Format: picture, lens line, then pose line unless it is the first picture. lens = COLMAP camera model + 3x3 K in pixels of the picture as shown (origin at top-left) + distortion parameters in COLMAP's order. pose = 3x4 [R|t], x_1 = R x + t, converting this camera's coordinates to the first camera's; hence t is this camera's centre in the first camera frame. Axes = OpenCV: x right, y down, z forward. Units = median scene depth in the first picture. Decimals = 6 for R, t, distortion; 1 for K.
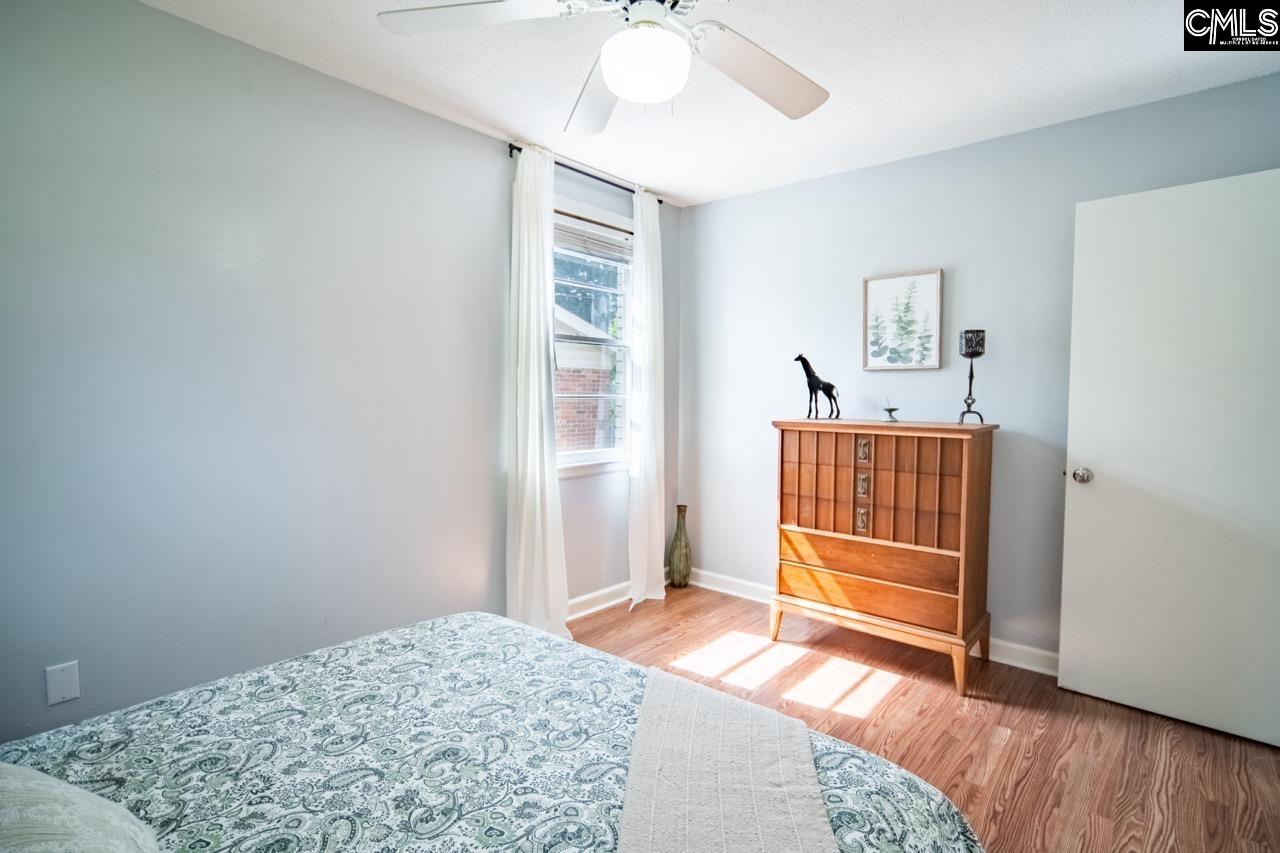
lens RADIAL K [[624.6, 0, 637.5], [0, 624.6, 424.4], [0, 0, 1]] dist [-0.017259, 0.007582]
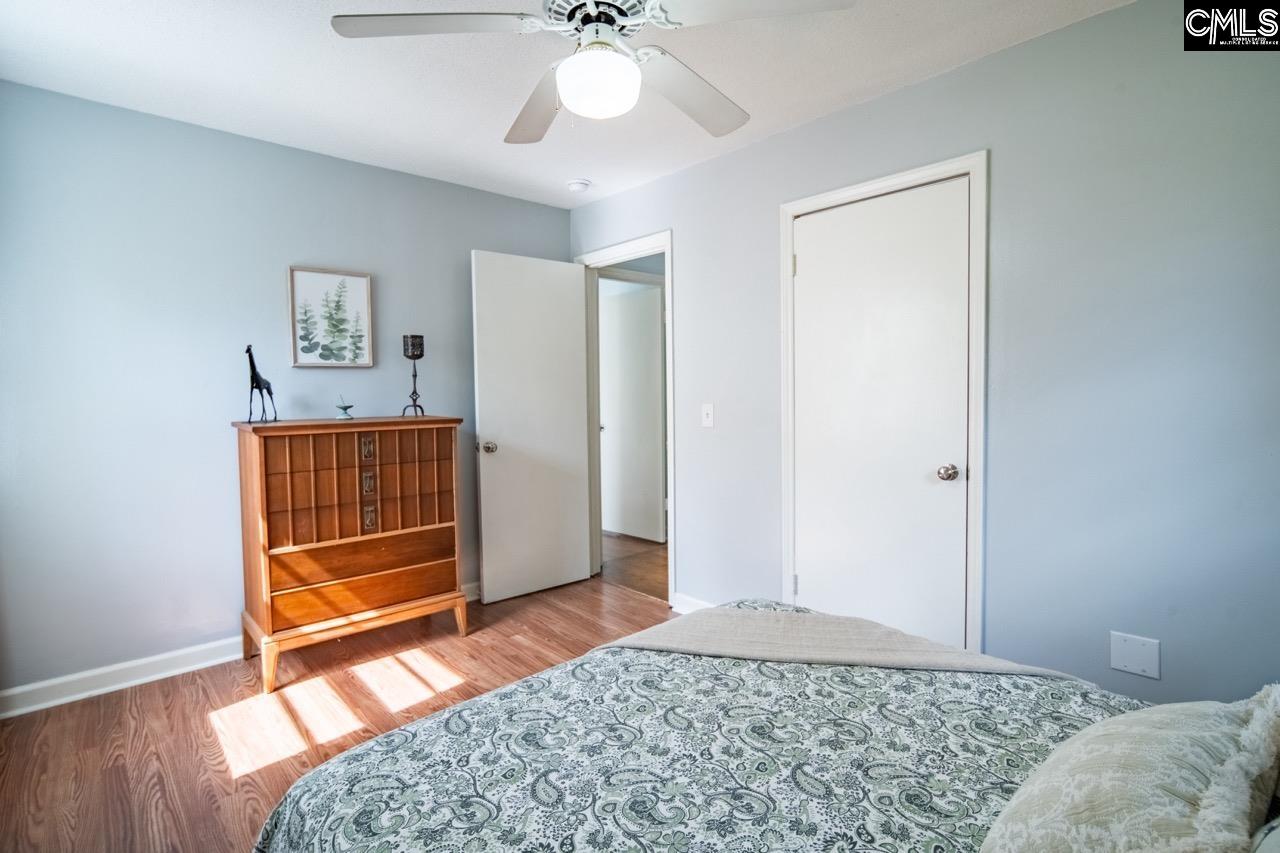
lens RADIAL K [[624.6, 0, 638.4], [0, 624.6, 421.6], [0, 0, 1]] dist [-0.017259, 0.007582]
pose [[0.118266, -0.061539, 0.991073, -0.558652], [0.058931, 0.996754, 0.054860, -0.028948], [-0.991232, 0.051916, 0.121509, 0.434556]]
